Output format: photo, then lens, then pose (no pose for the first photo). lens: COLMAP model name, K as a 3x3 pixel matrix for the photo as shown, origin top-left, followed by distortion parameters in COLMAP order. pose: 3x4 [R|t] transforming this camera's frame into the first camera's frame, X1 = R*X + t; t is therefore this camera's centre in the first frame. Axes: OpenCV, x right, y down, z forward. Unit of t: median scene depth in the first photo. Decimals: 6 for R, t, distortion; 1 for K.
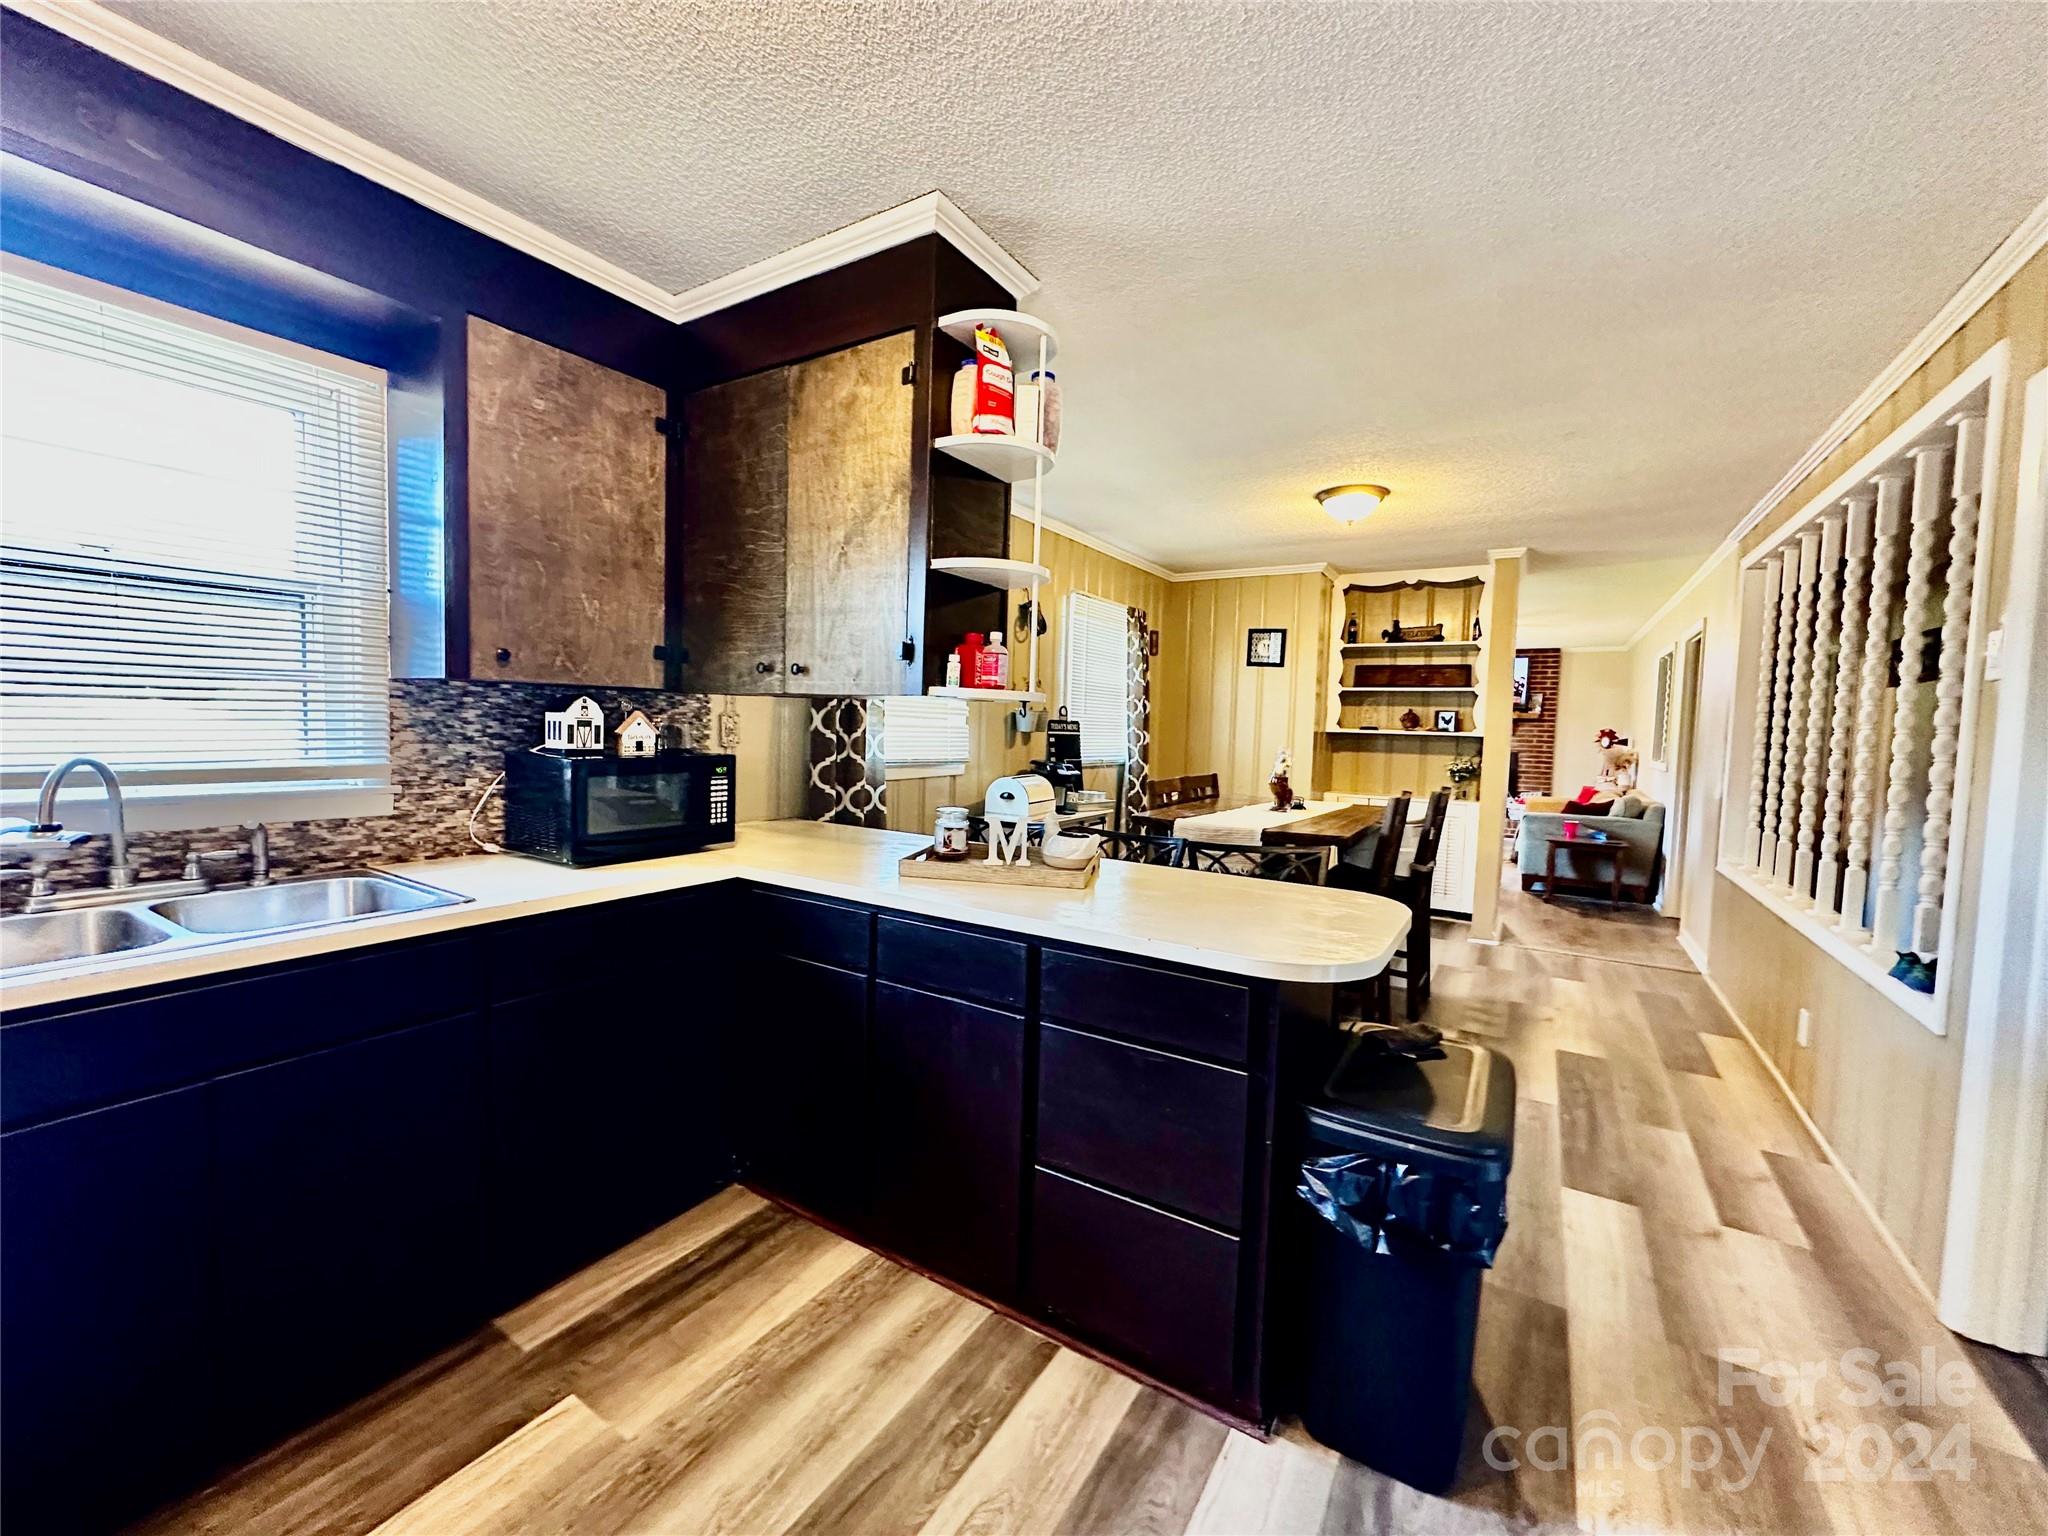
lens RADIAL K [[814.2, 0, 1016.1], [0, 814.2, 768.3], [0, 0, 1]] dist [-0.002229, 0.000961]
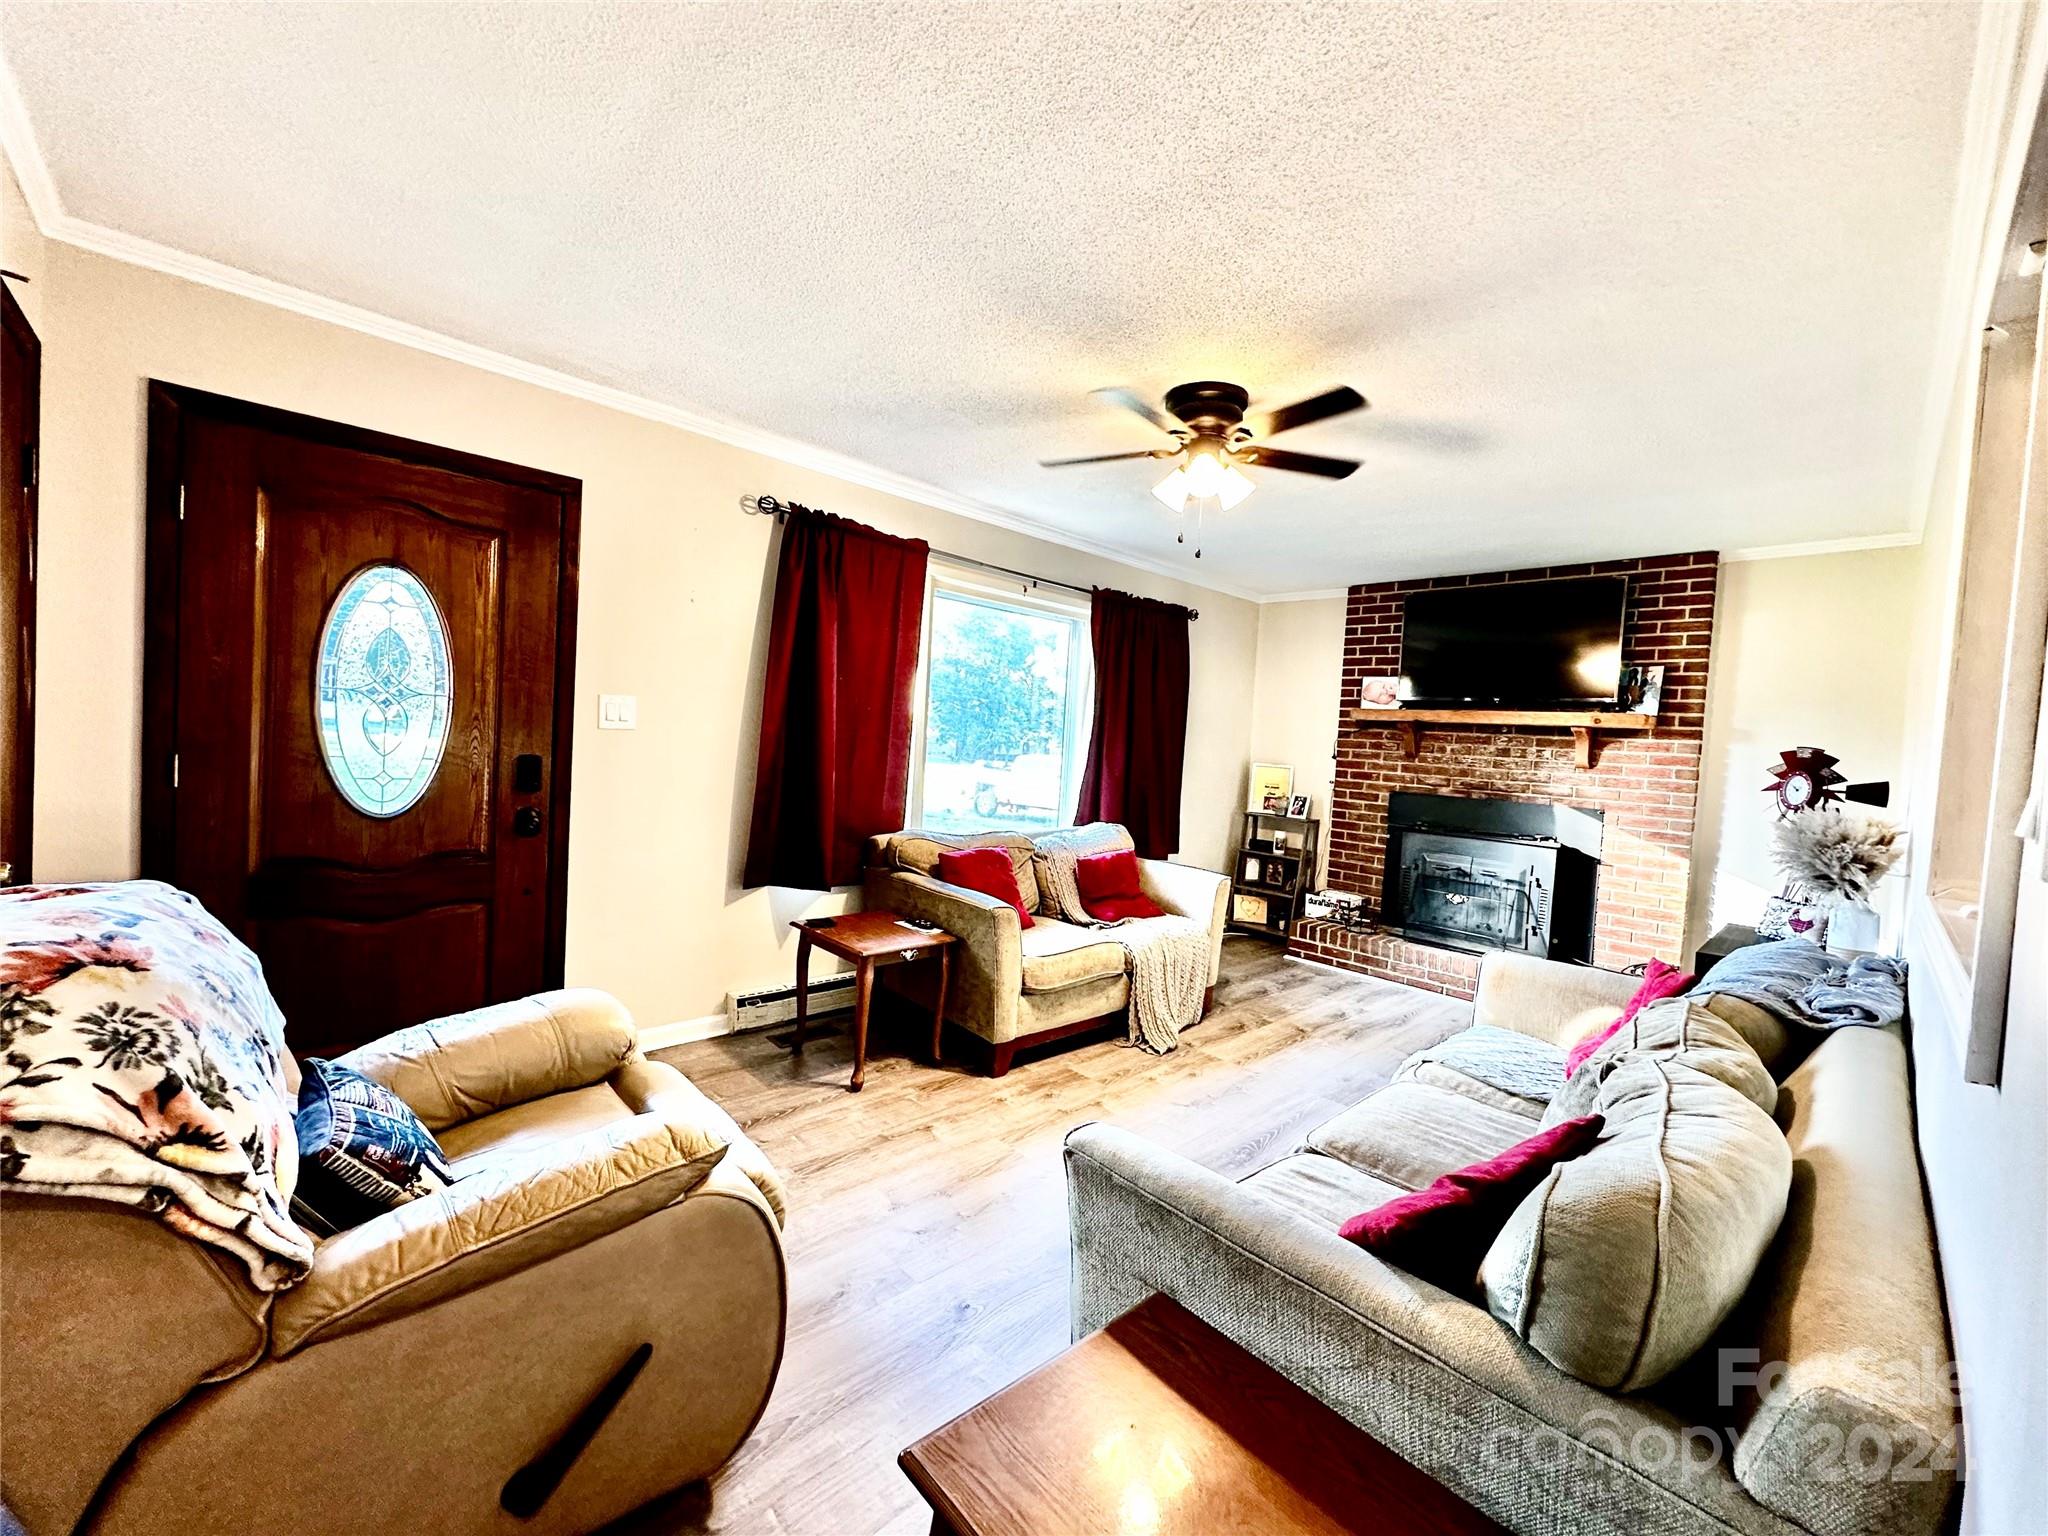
lens RADIAL K [[814.2, 0, 1019.8], [0, 814.2, 769.9], [0, 0, 1]] dist [-0.002229, 0.000961]
pose [[0.969500, 0.039060, -0.241960, 2.179142], [-0.046722, 0.998569, -0.026005, -0.077384], [0.240598, 0.036517, 0.969938, 2.683976]]
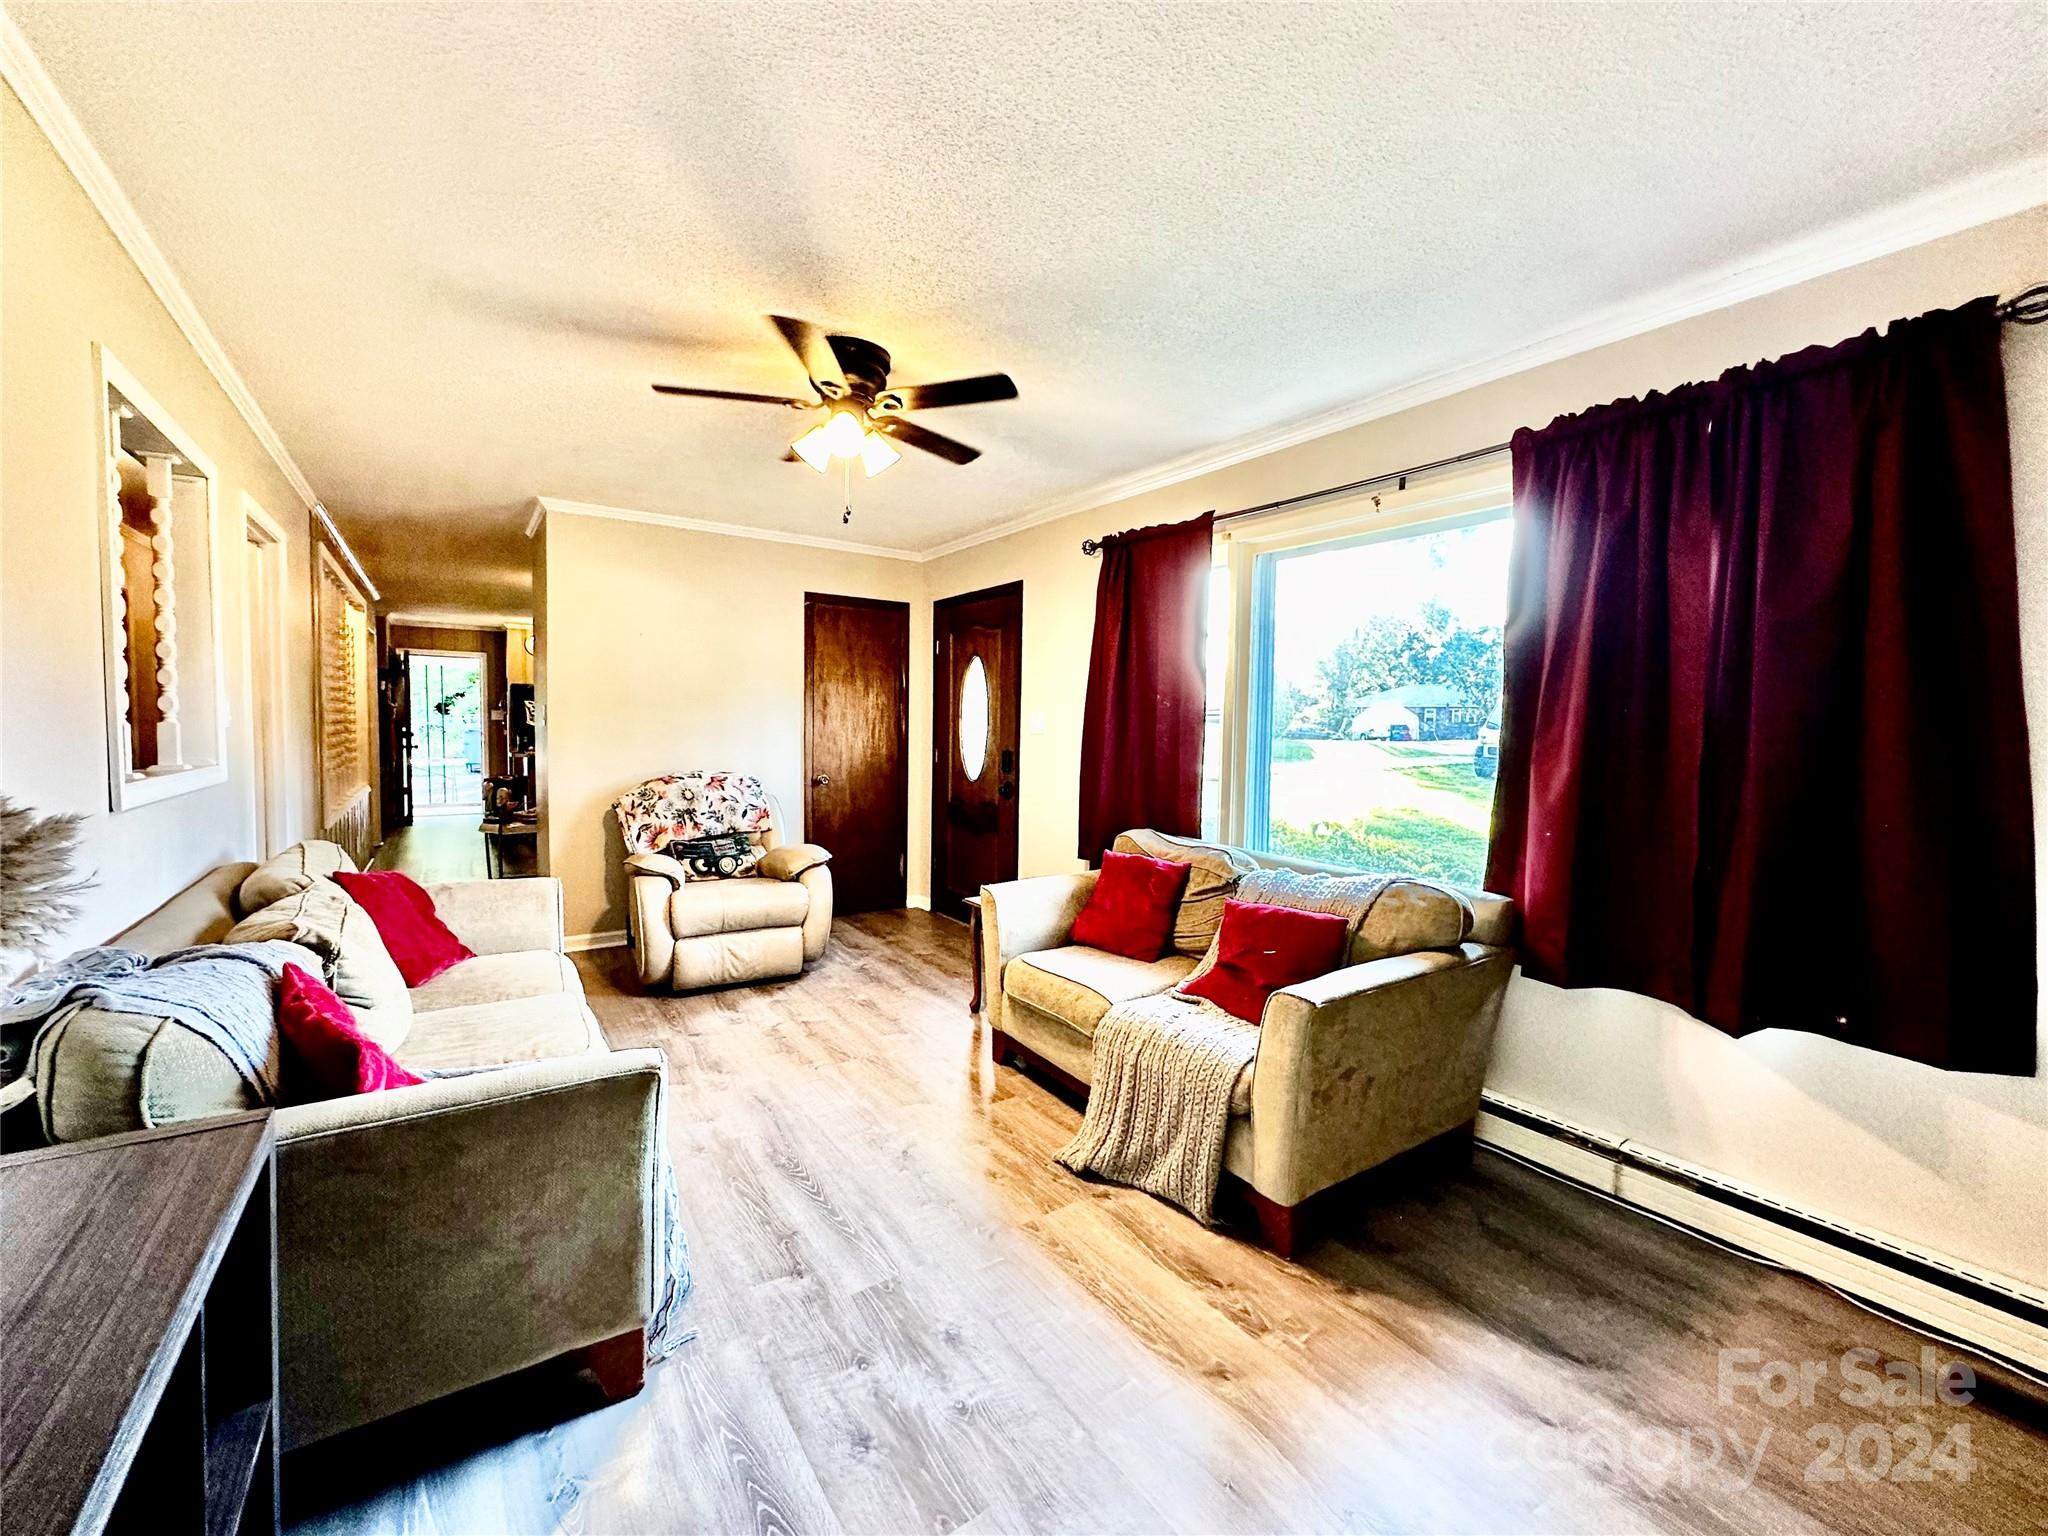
lens RADIAL K [[814.2, 0, 1022.5], [0, 814.2, 769.0], [0, 0, 1]] dist [-0.002229, 0.000961]
pose [[-0.384291, 0.013897, -0.923107, 3.684180], [-0.085979, 0.995002, 0.050773, -0.215540], [0.919200, 0.098880, -0.381176, 5.798026]]
